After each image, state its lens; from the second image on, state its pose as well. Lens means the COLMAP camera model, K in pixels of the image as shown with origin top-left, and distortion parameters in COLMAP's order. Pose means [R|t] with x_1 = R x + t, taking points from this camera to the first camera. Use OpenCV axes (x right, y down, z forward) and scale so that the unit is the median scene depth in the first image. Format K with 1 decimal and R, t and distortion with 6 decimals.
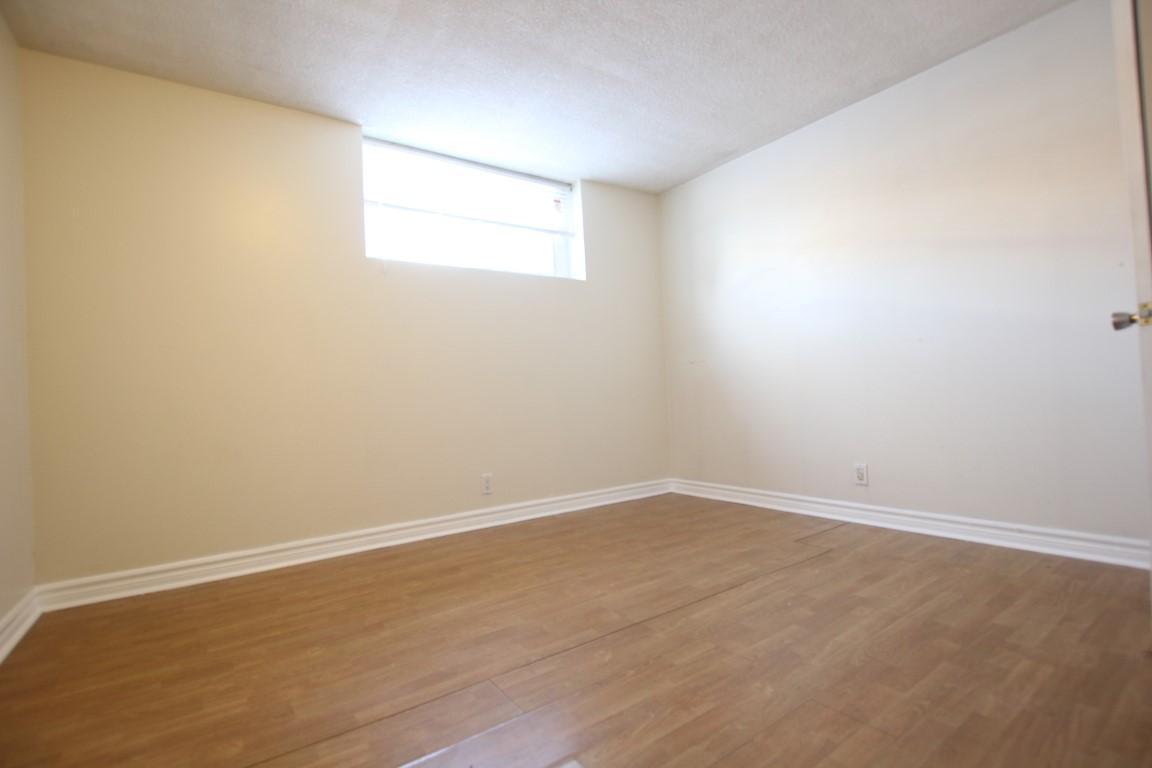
lens RADIAL K [[531.0, 0, 579.6], [0, 531.0, 392.0], [0, 0, 1]] dist [-0.028883, 0.000747]
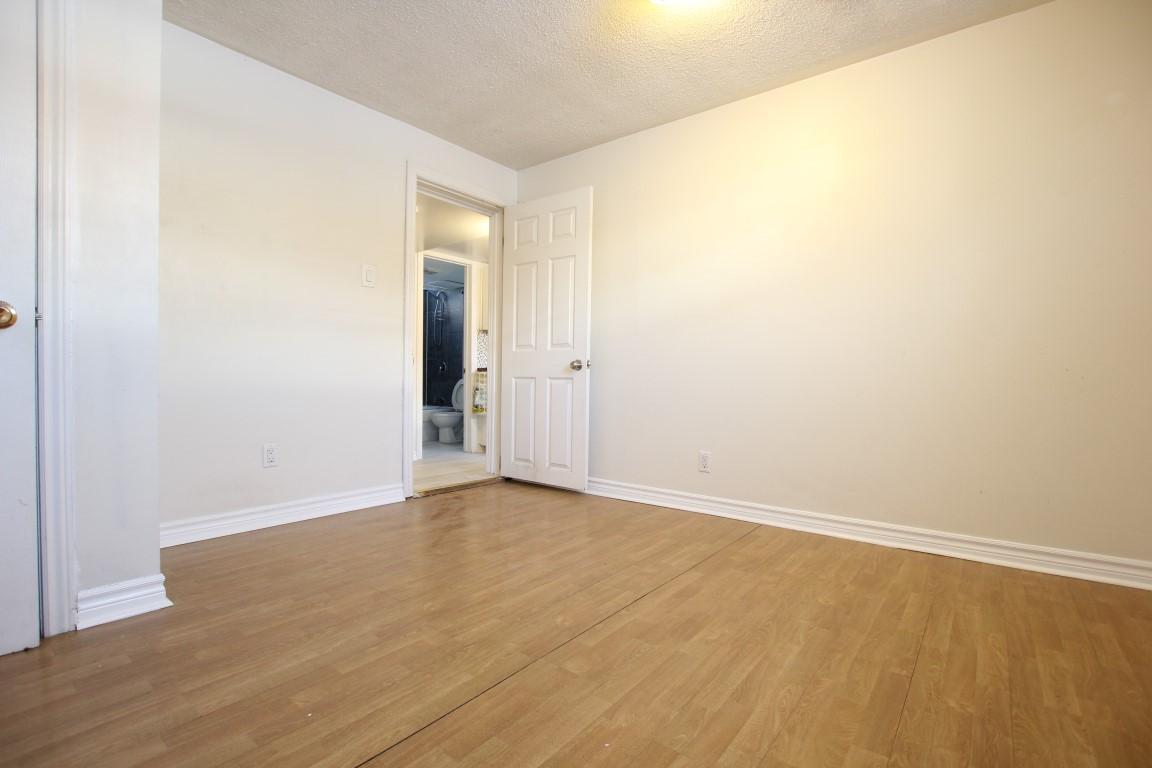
lens RADIAL K [[531.0, 0, 579.6], [0, 531.0, 392.0], [0, 0, 1]] dist [-0.028883, 0.000747]
pose [[-0.957556, 0.039988, -0.285461, 0.274132], [0.033395, 0.999052, 0.027930, 0.007986], [0.286307, 0.017212, -0.957983, 1.844451]]
